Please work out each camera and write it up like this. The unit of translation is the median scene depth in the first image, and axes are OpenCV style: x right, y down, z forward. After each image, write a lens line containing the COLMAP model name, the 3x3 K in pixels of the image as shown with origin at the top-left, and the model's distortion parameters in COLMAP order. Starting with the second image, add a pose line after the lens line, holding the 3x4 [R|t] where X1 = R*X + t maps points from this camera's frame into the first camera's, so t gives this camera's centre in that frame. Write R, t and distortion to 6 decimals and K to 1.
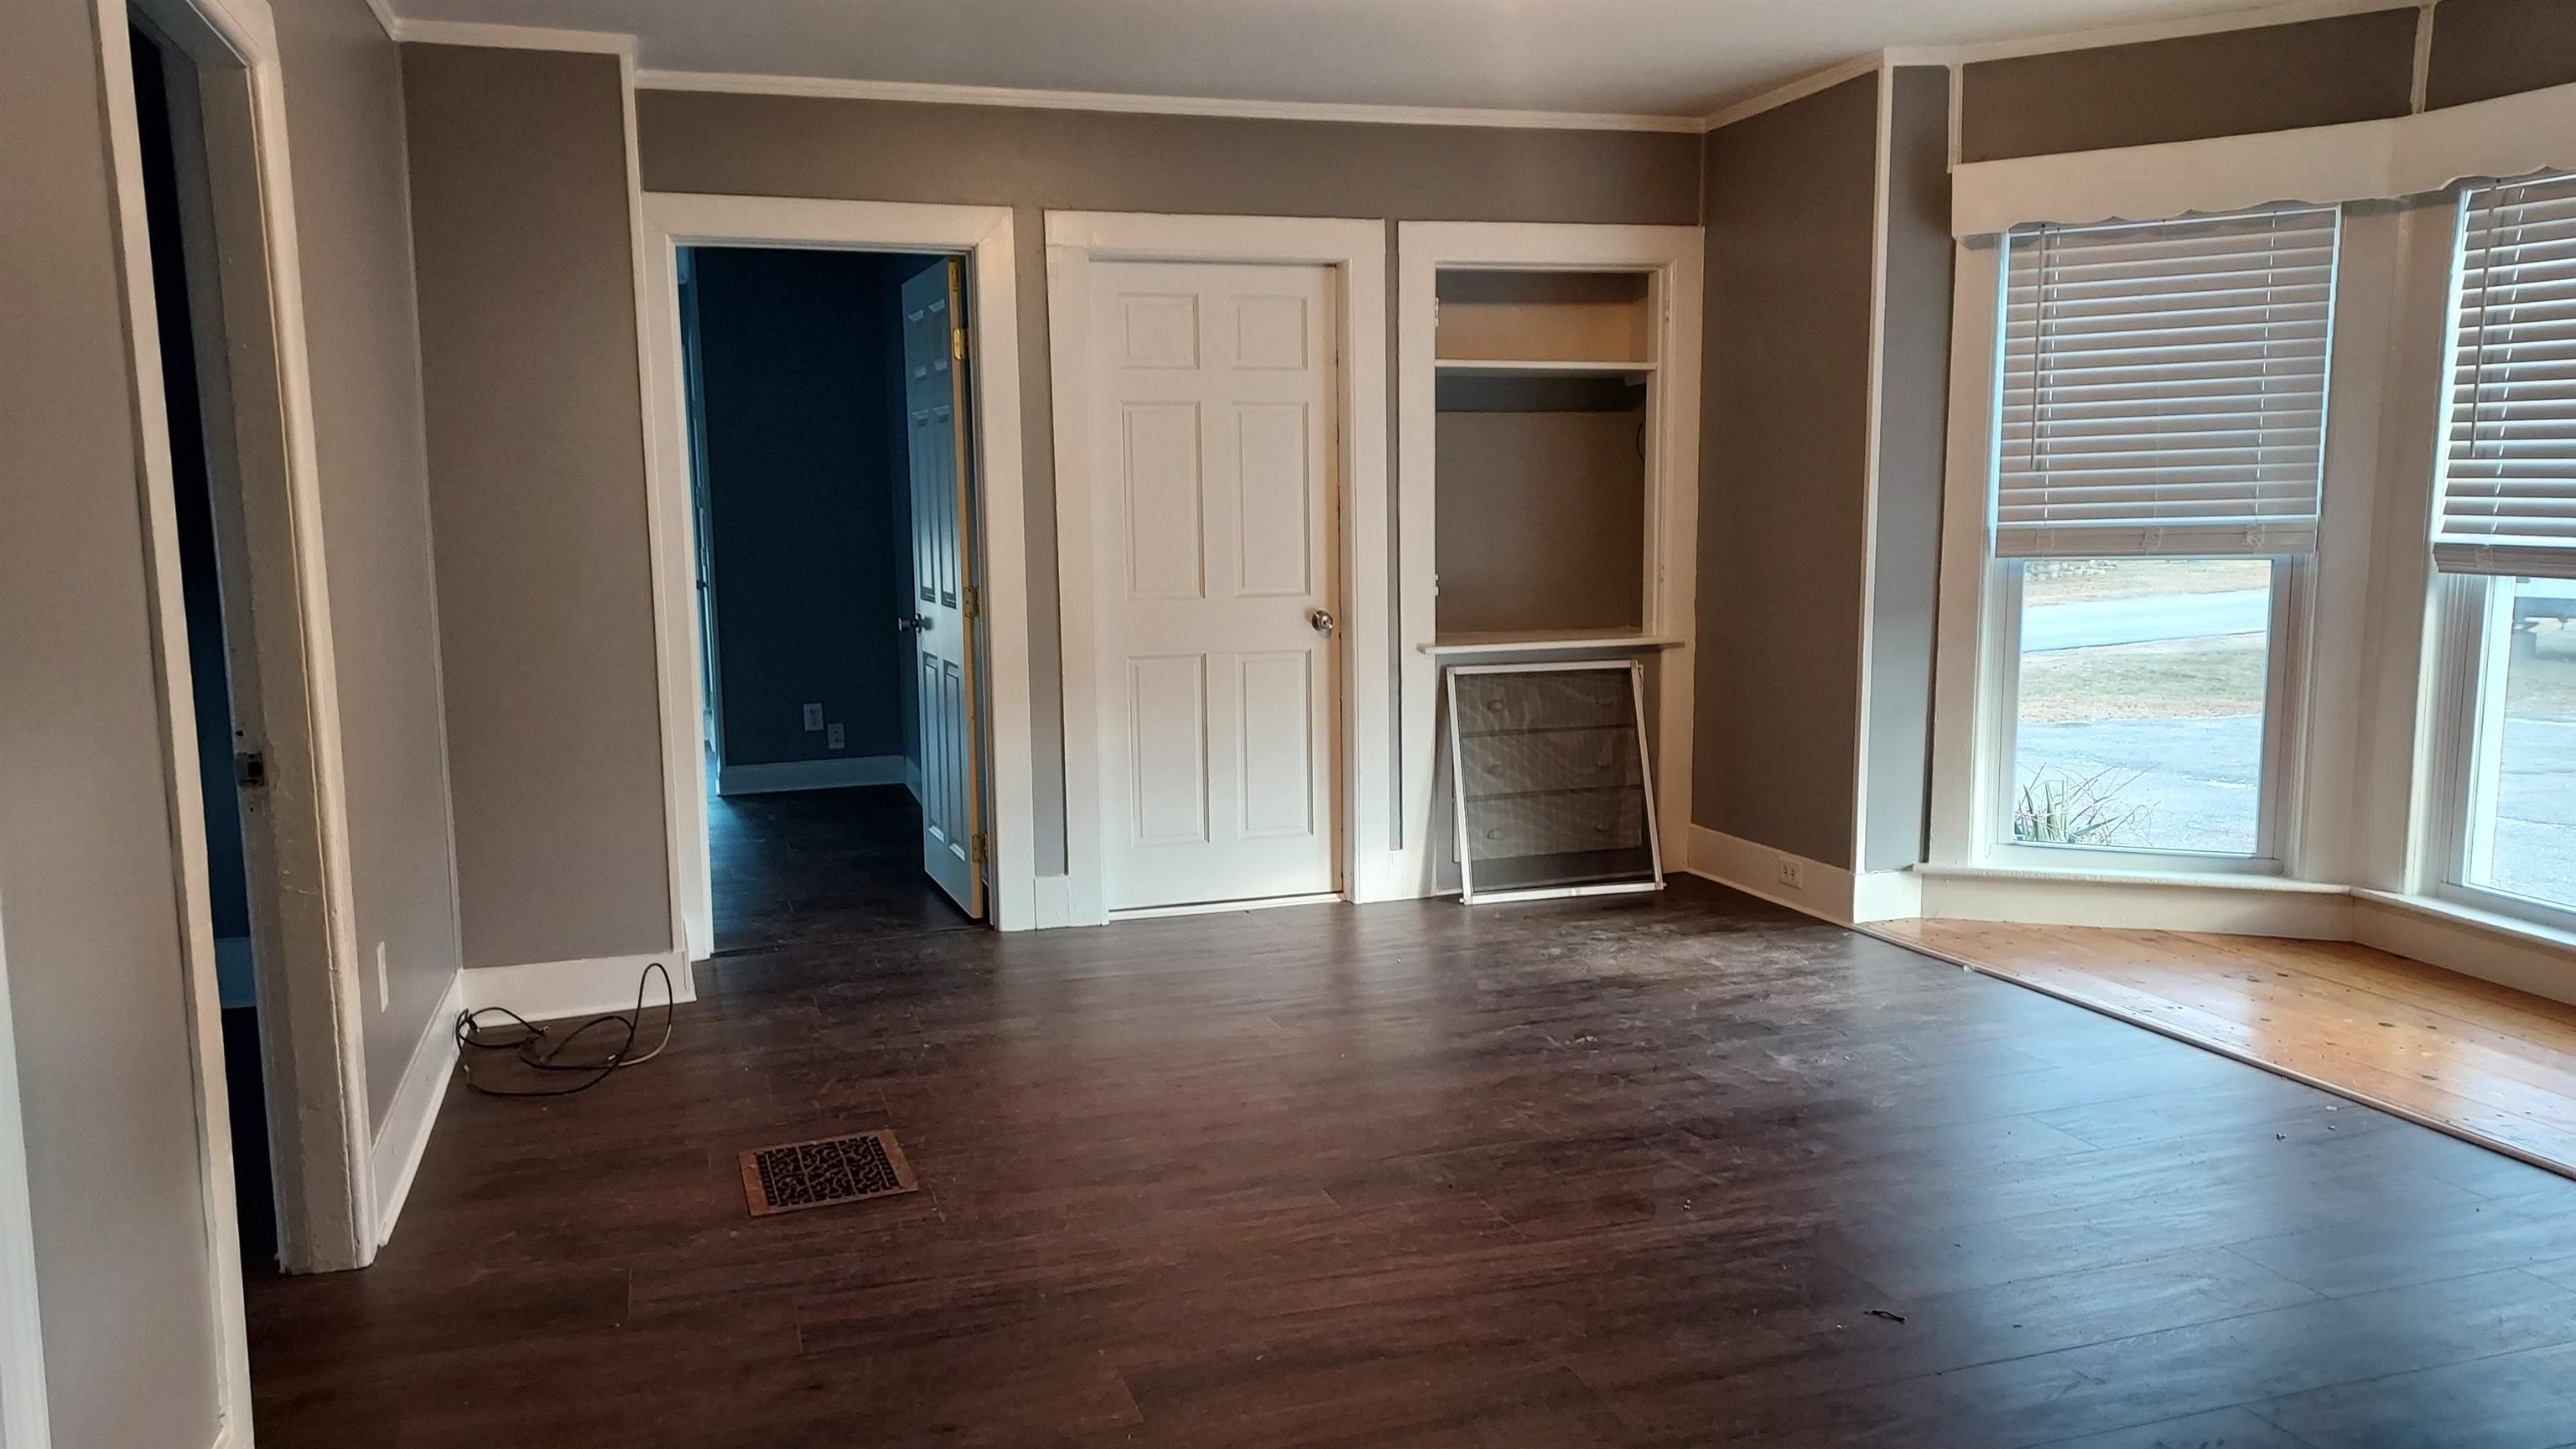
lens RADIAL K [[1845.0, 0, 1279.6], [0, 1845.0, 747.2], [0, 0, 1]] dist [0.080295, -0.077586]
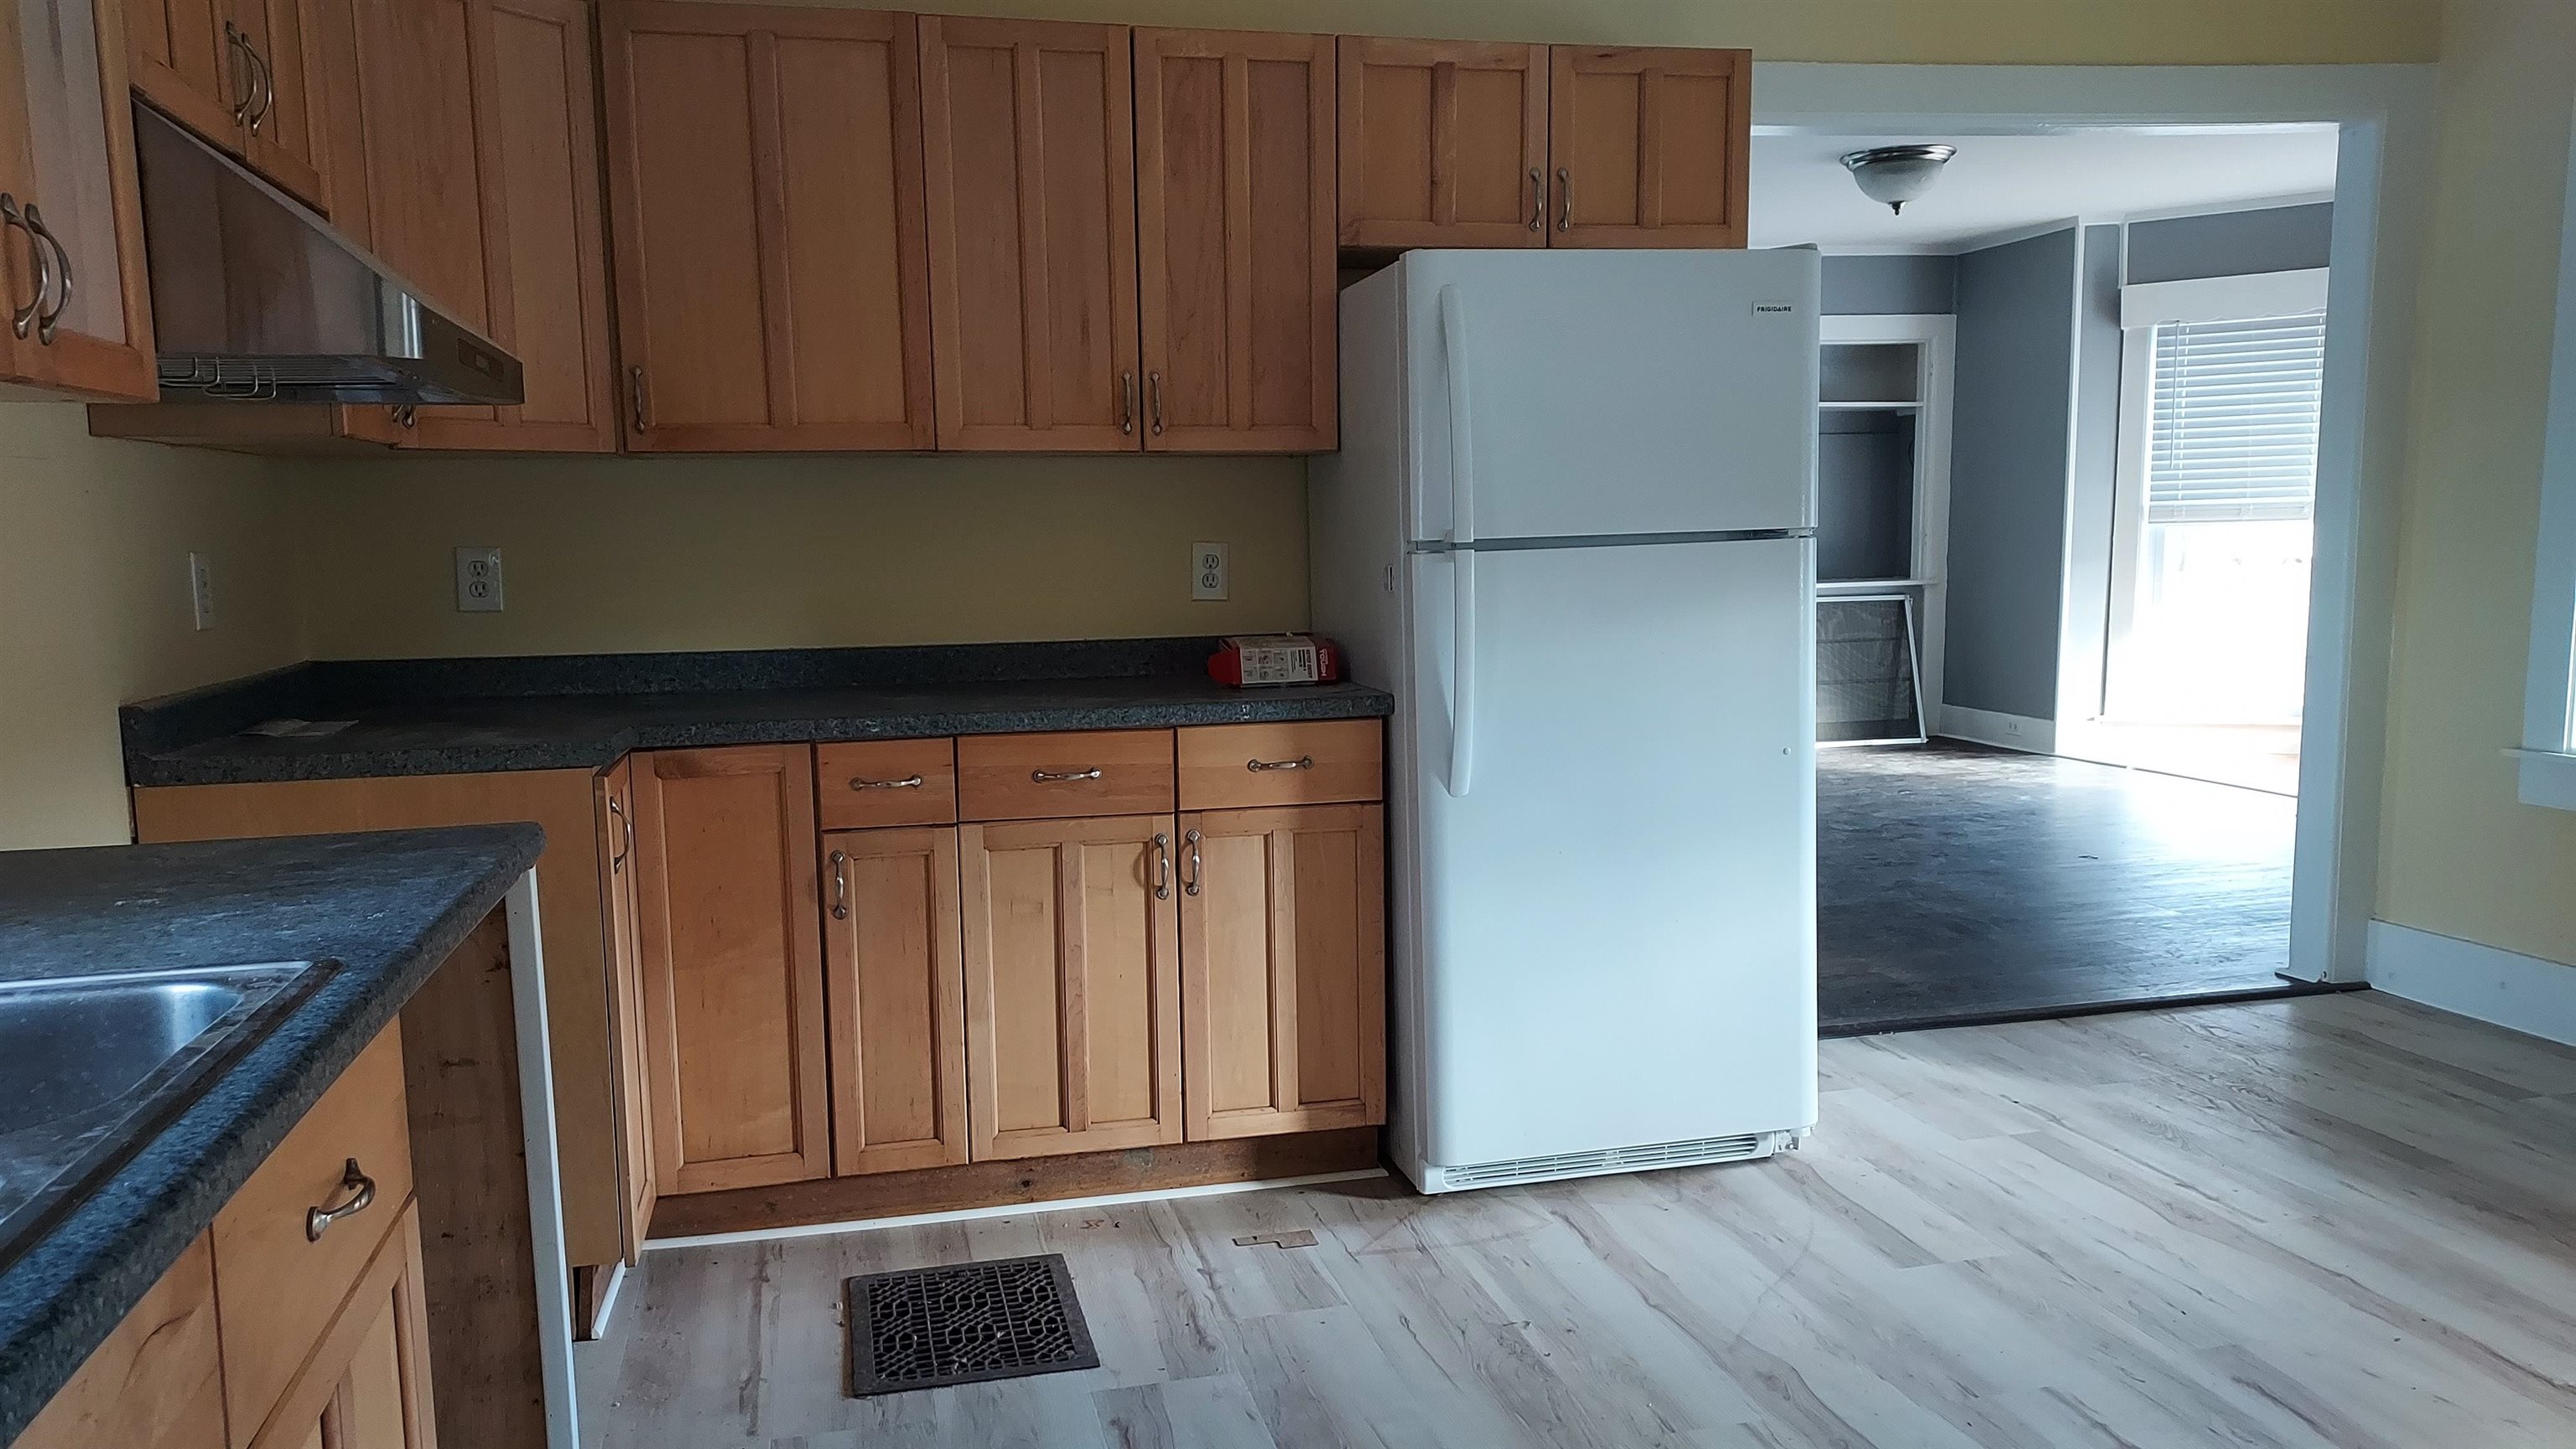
lens RADIAL K [[1845.0, 0, 1279.6], [0, 1845.0, 747.2], [0, 0, 1]] dist [0.080295, -0.077586]
pose [[0.997040, 0.006453, -0.076615, -0.266201], [-0.006902, 0.999961, -0.005599, 0.116383], [0.076576, 0.006111, 0.997045, -0.741601]]
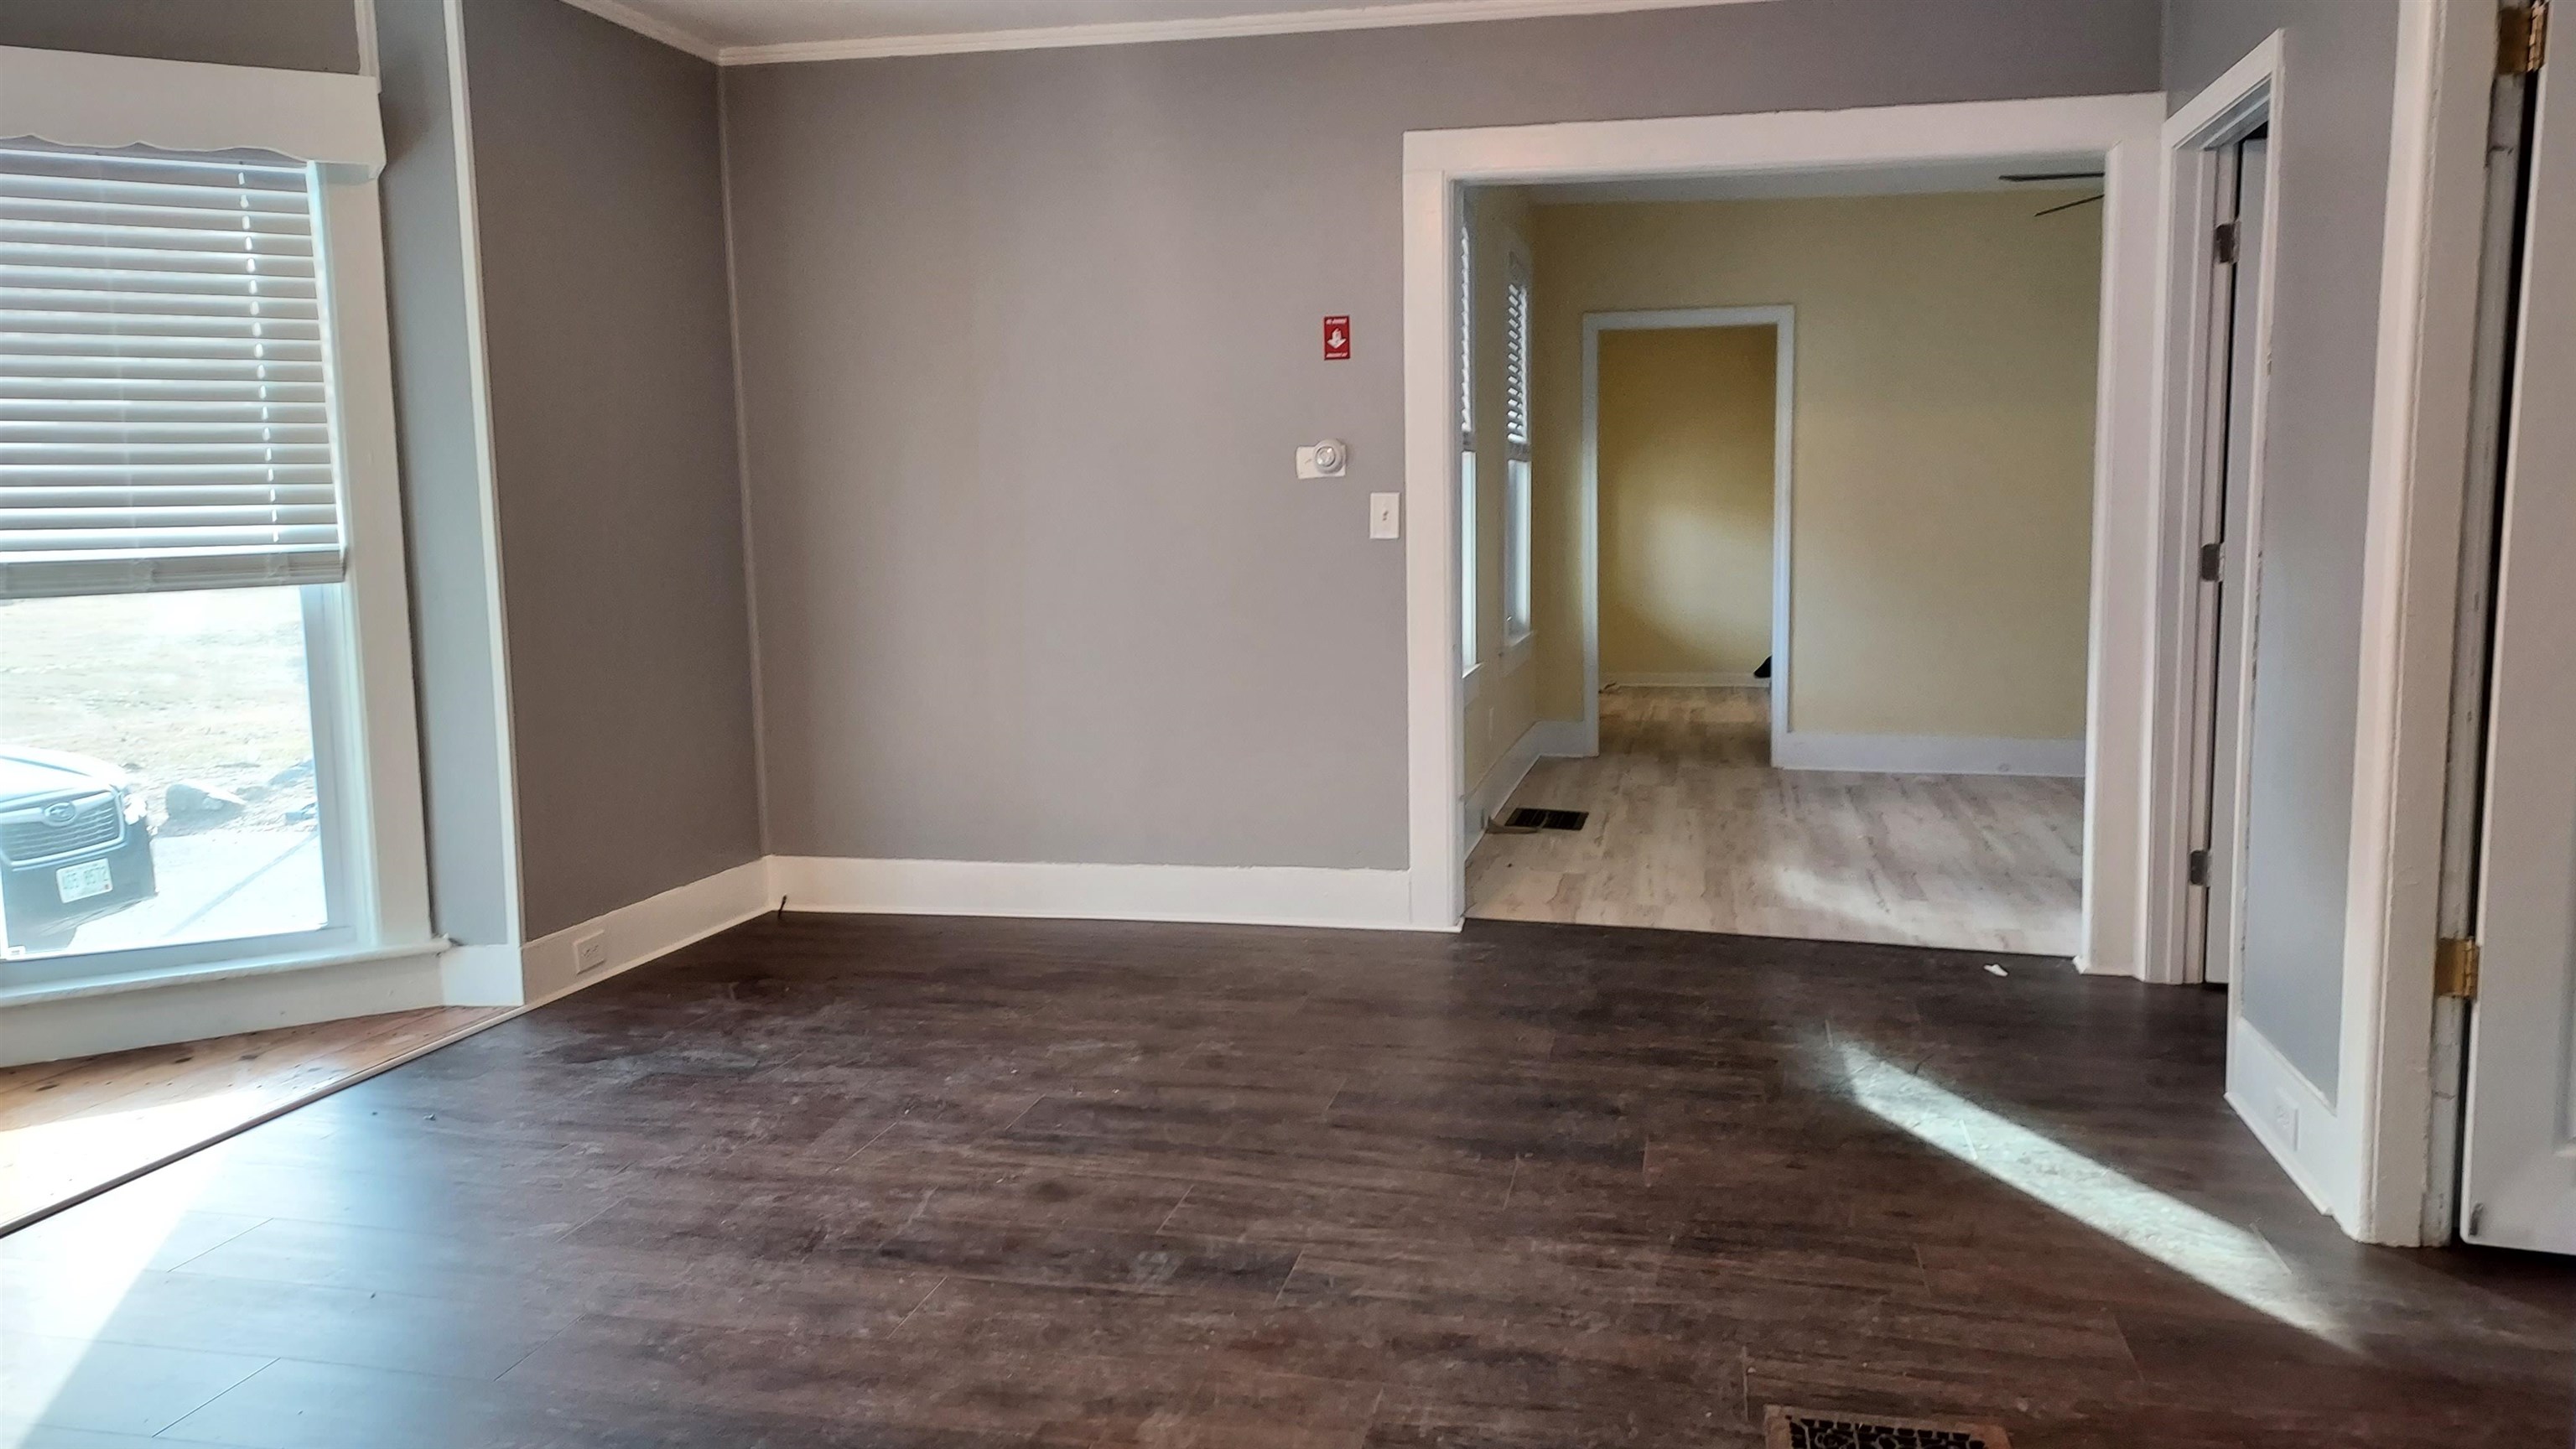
lens RADIAL K [[1864.4, 0, 1299.2], [0, 1864.4, 734.0], [0, 0, 1]] dist [0.085715, -0.070090]
pose [[-0.862385, -0.034423, 0.505081, -0.336953], [0.092499, 0.970177, 0.224056, -0.159074], [-0.497730, 0.239942, -0.833482, 1.384321]]
